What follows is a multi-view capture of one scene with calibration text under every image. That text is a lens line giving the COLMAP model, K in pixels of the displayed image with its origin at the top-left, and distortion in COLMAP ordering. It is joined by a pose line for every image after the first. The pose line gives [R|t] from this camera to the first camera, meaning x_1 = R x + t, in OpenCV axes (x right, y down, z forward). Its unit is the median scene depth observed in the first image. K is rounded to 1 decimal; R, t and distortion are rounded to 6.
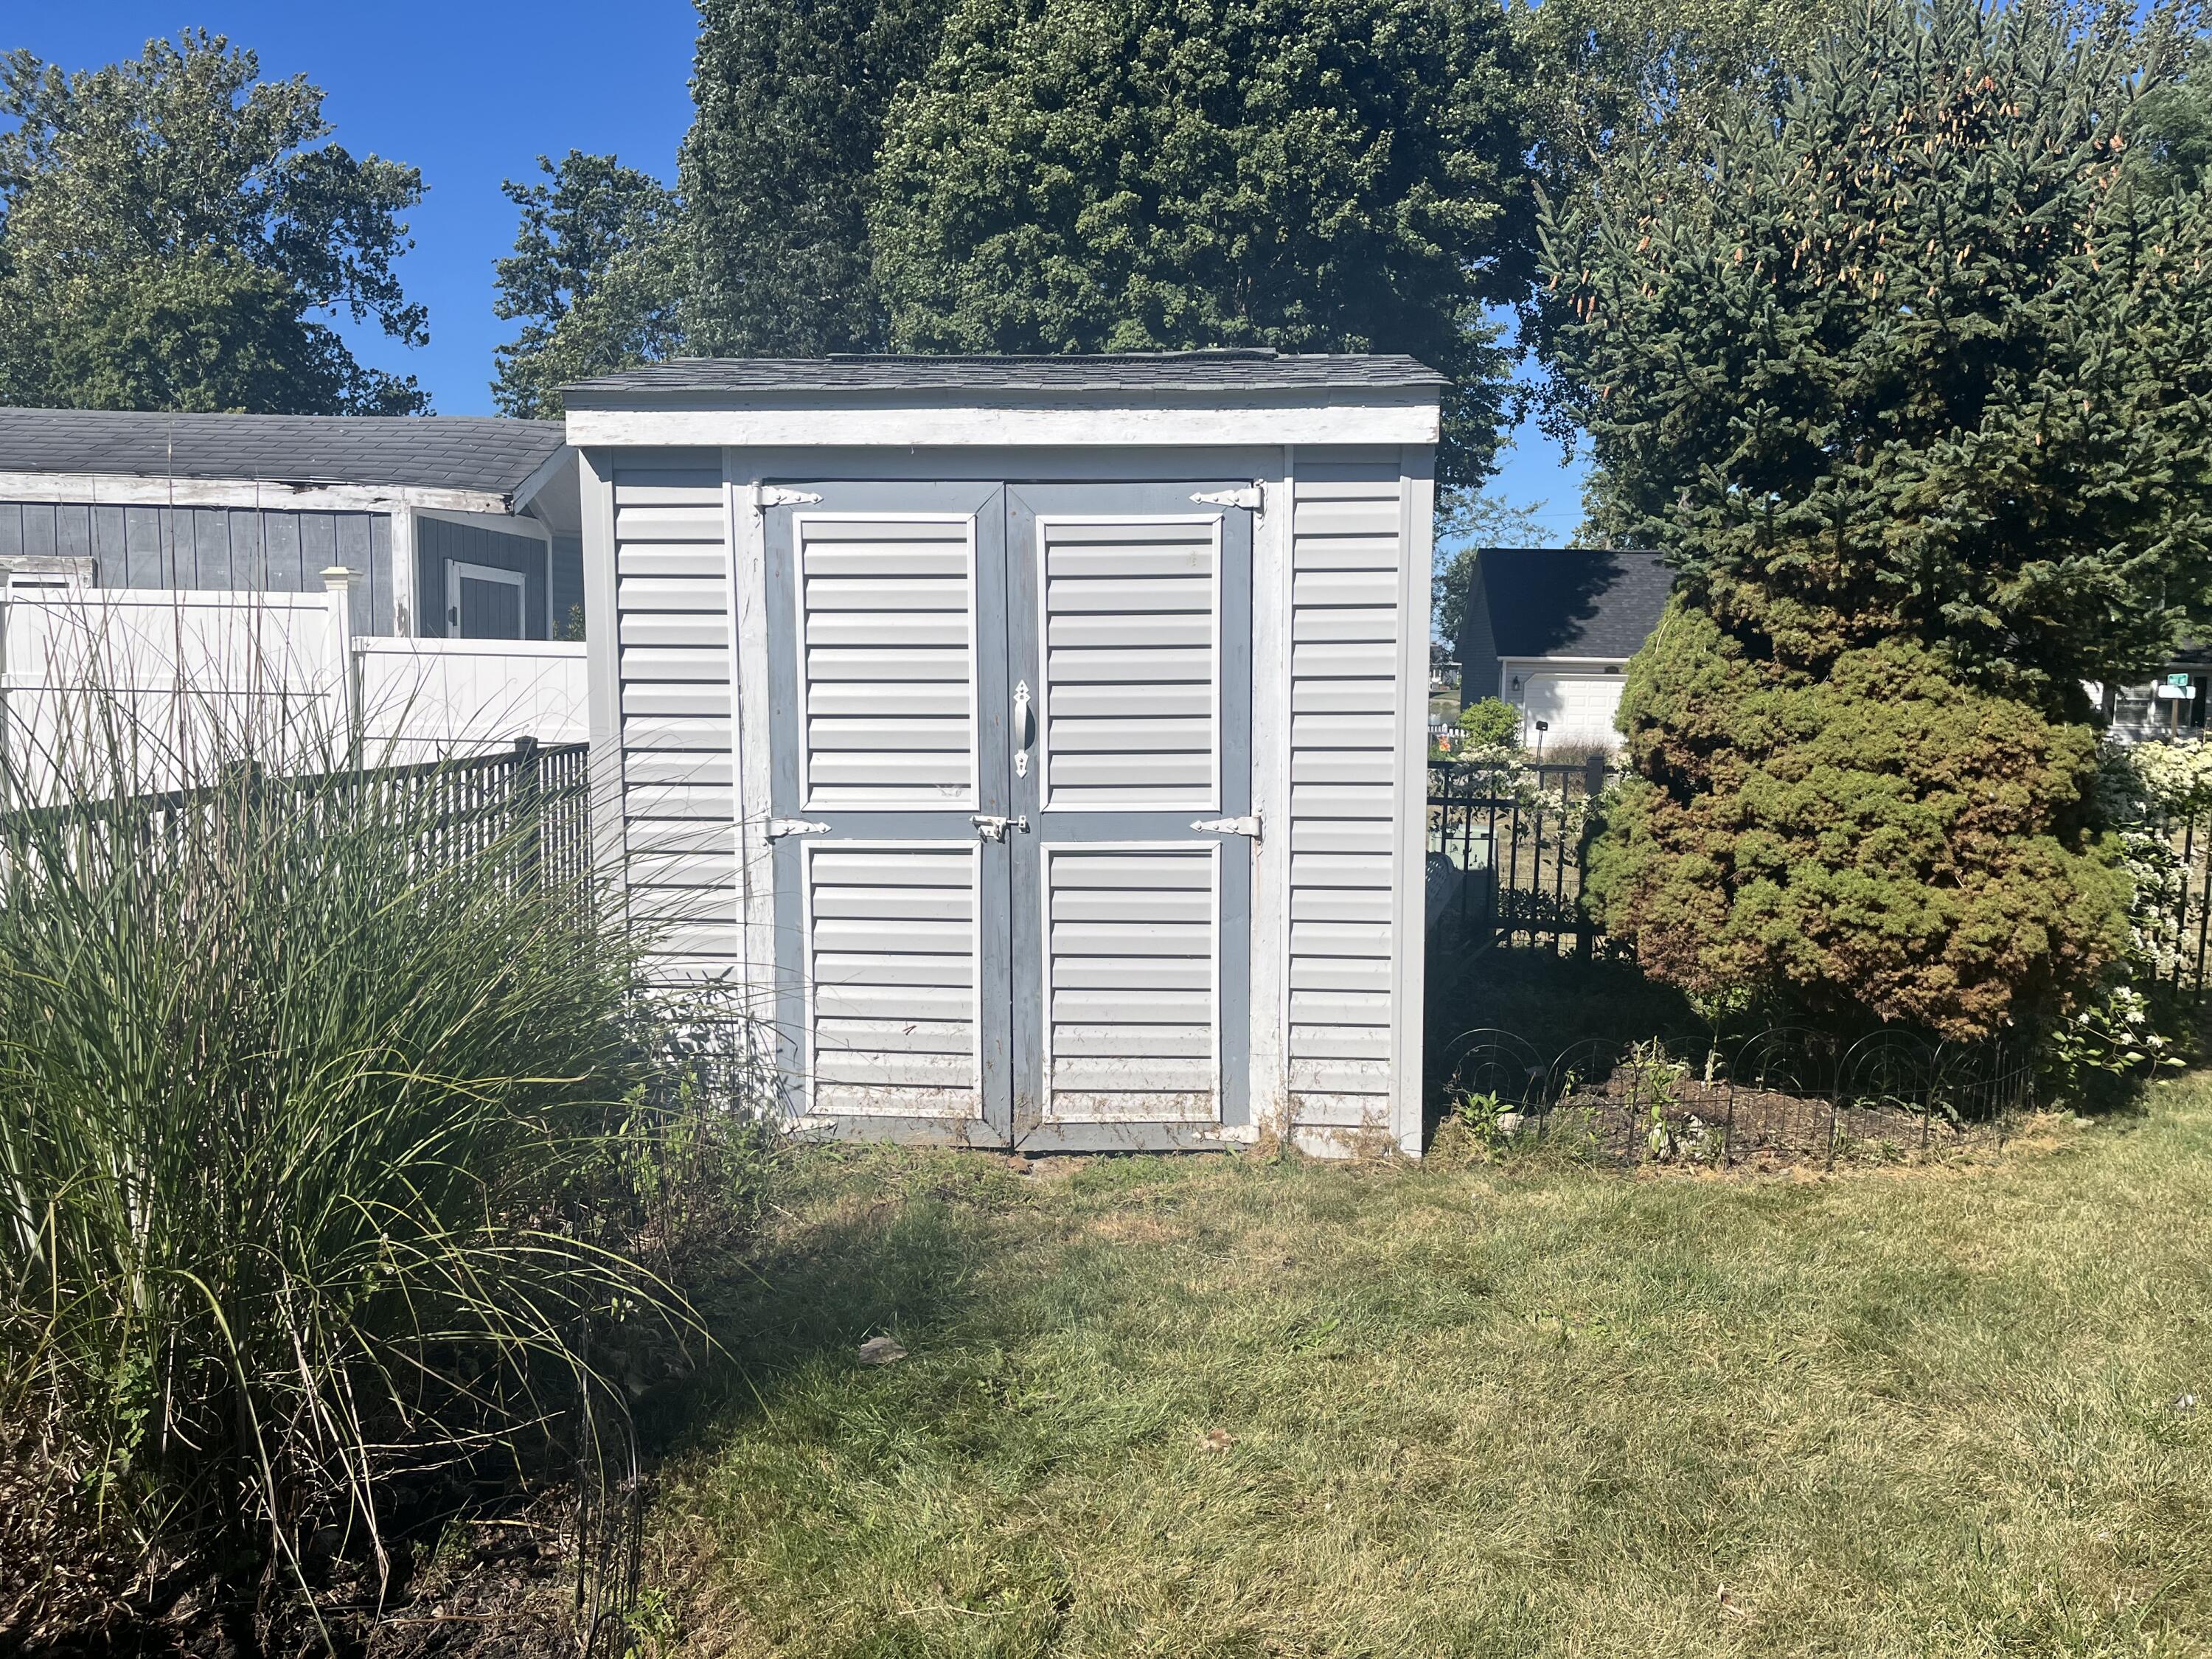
lens RADIAL K [[1670.5, 0, 1097.8], [0, 1670.5, 824.2], [0, 0, 1]] dist [0.060910, -0.086254]
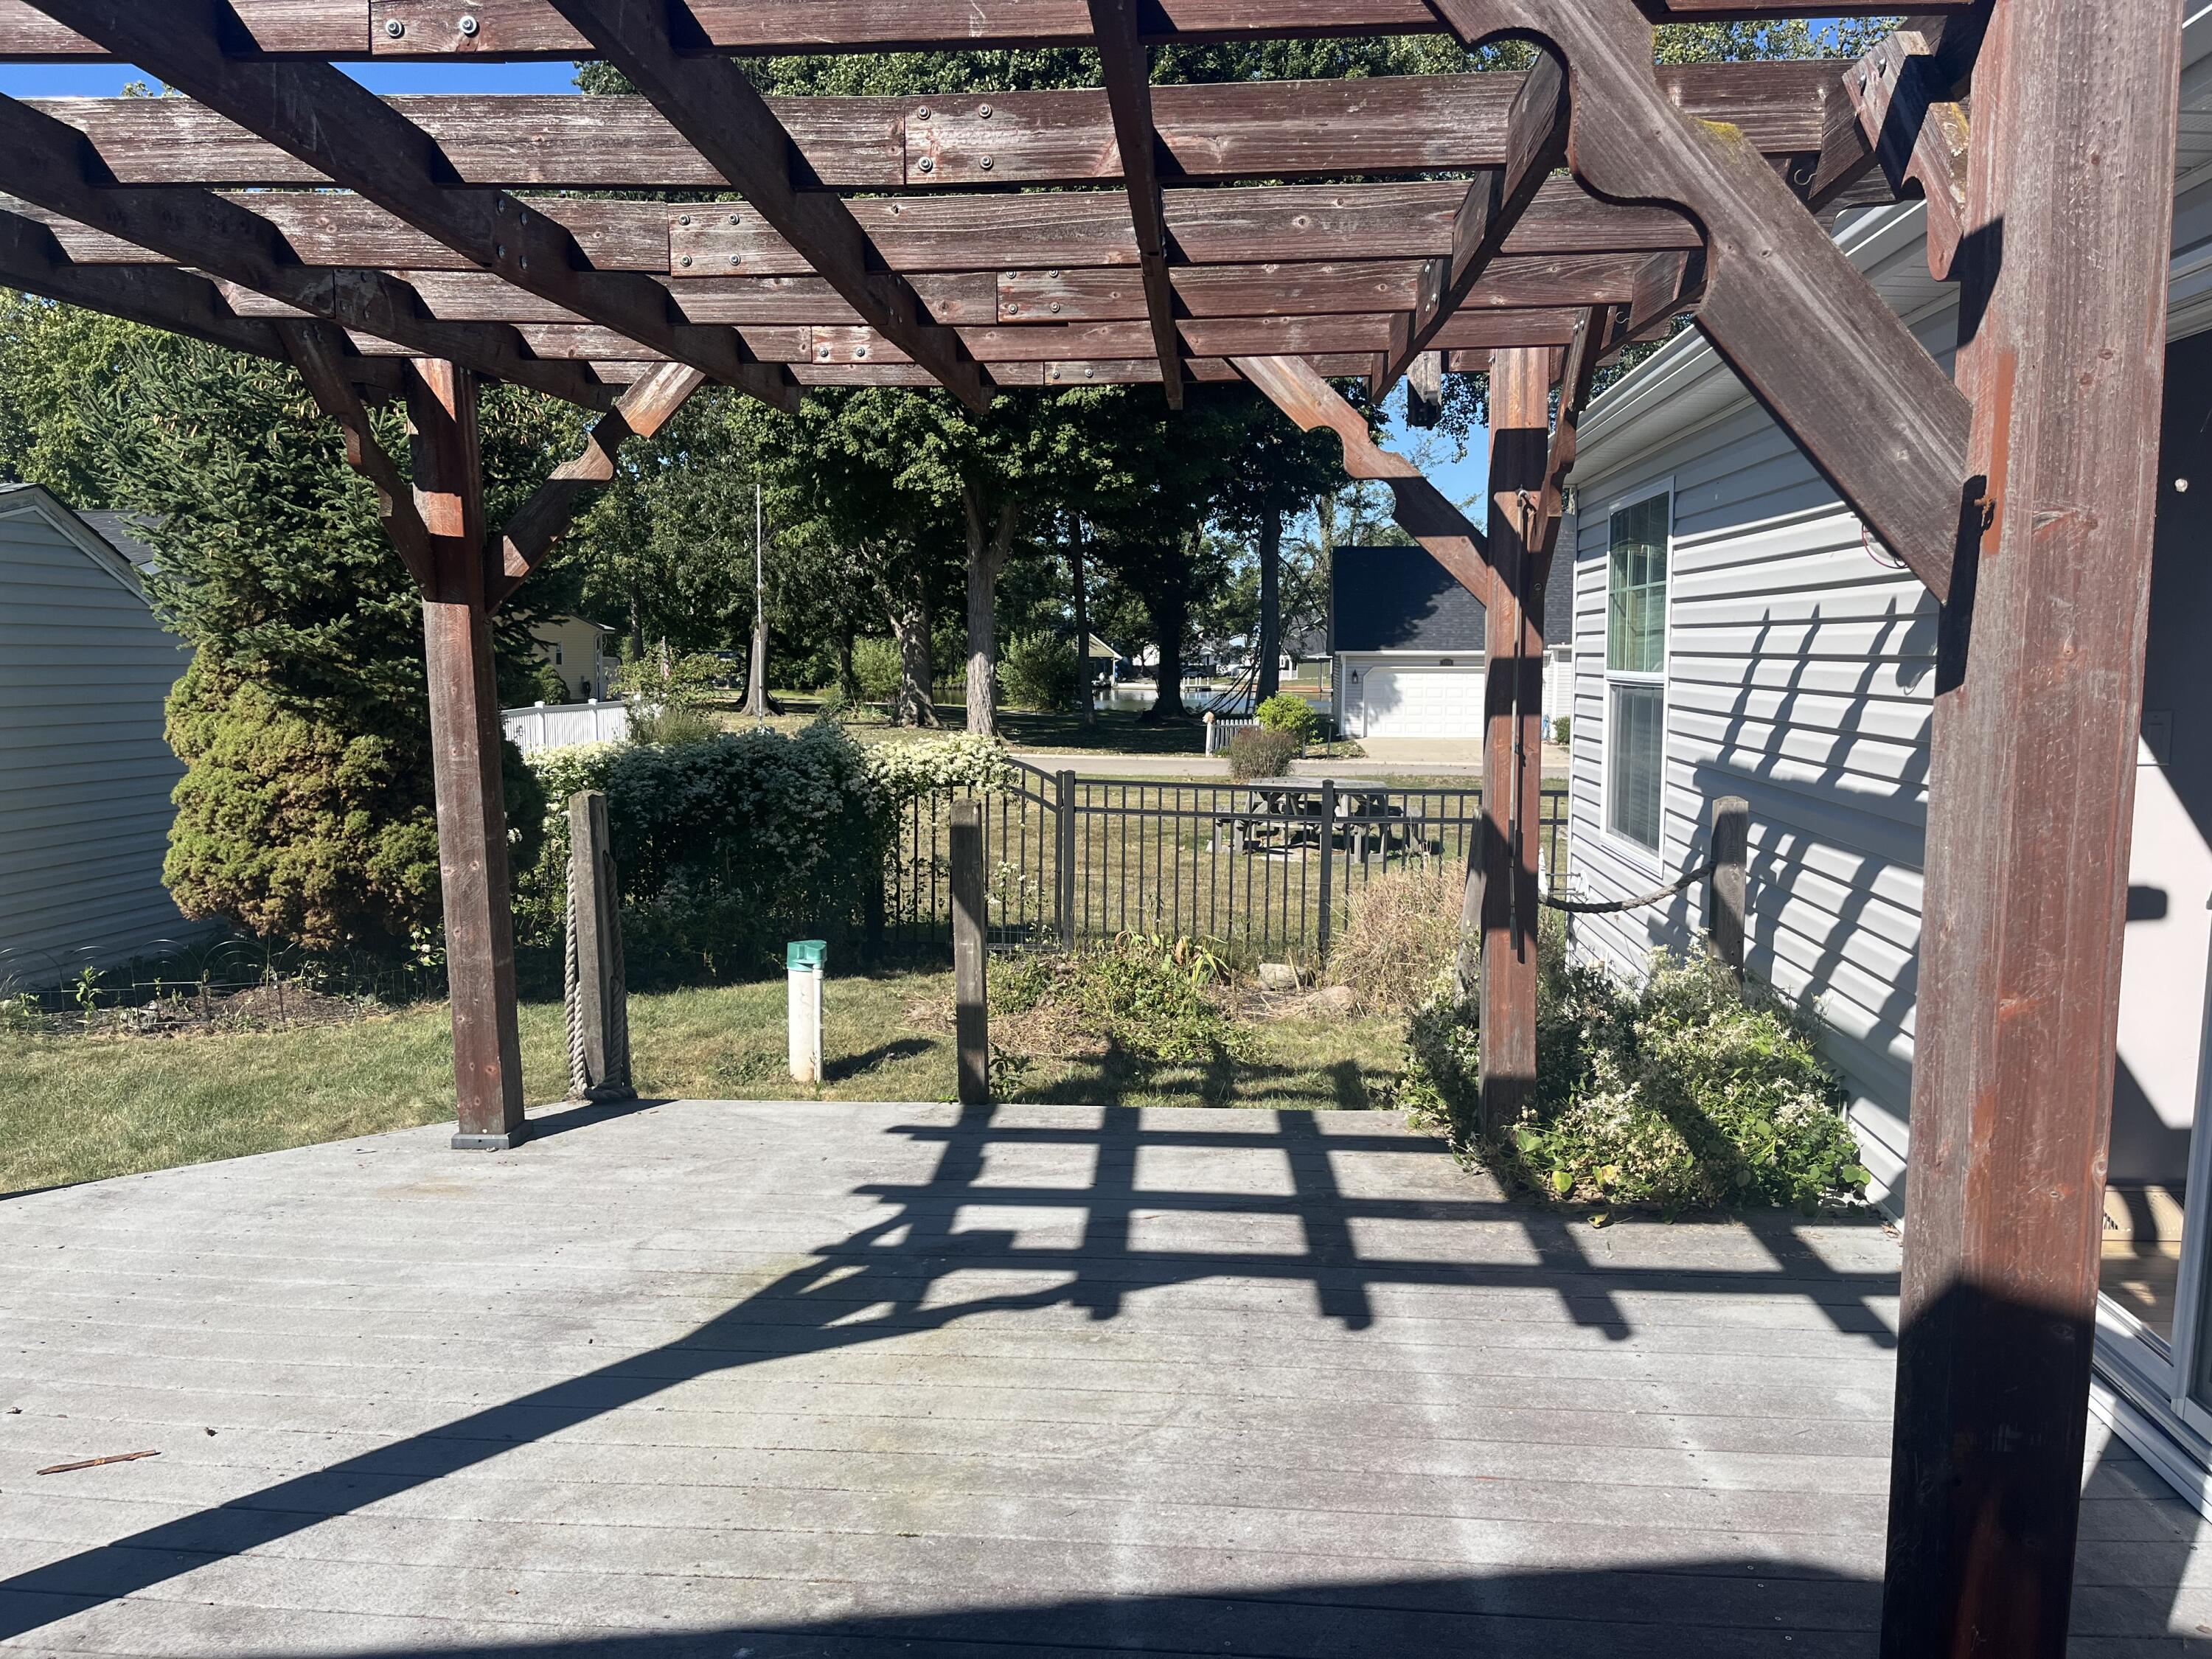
lens RADIAL K [[1661.4, 0, 1117.0], [0, 1661.4, 841.4], [0, 0, 1]] dist [0.056863, -0.090922]
pose [[0.999366, -0.002501, -0.035524, 0.137376], [0.003106, 0.999851, 0.017009, 0.001062], [0.035476, -0.017109, 0.999224, -0.048697]]
